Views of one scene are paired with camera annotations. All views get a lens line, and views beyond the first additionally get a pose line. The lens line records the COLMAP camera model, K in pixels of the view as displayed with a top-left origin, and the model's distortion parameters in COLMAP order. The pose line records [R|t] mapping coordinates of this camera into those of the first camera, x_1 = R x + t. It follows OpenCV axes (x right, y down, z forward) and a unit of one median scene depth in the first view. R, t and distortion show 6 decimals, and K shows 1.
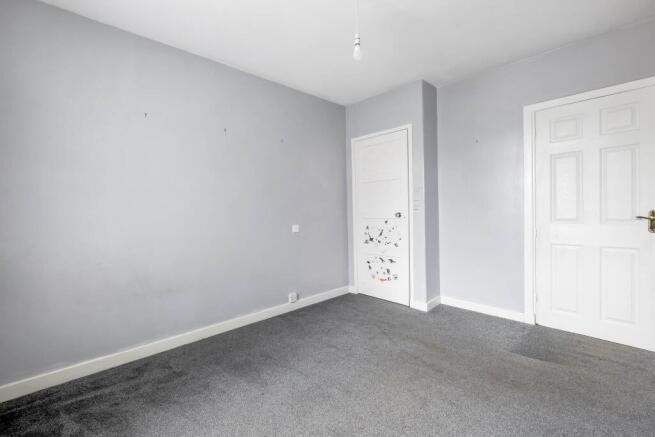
lens RADIAL K [[289.3, 0, 325.5], [0, 289.3, 213.5], [0, 0, 1]] dist [0.001148, -0.000305]
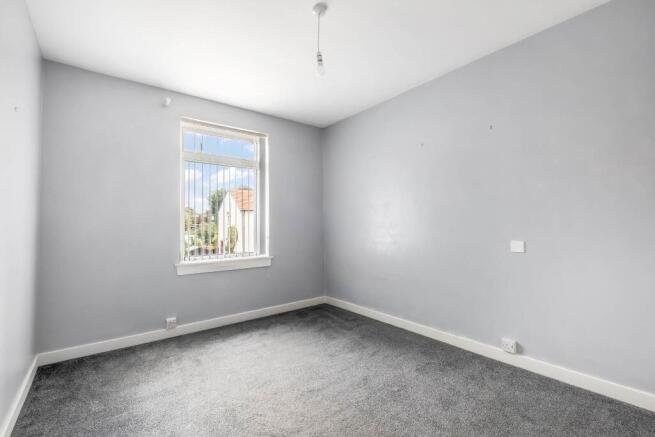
lens RADIAL K [[289.3, 0, 325.5], [0, 289.3, 213.5], [0, 0, 1]] dist [0.001148, -0.000305]
pose [[-0.090757, -0.019226, -0.995687, 0.936256], [-0.003600, 0.999813, -0.018977, -0.014843], [0.995867, 0.001862, -0.090810, 0.941505]]
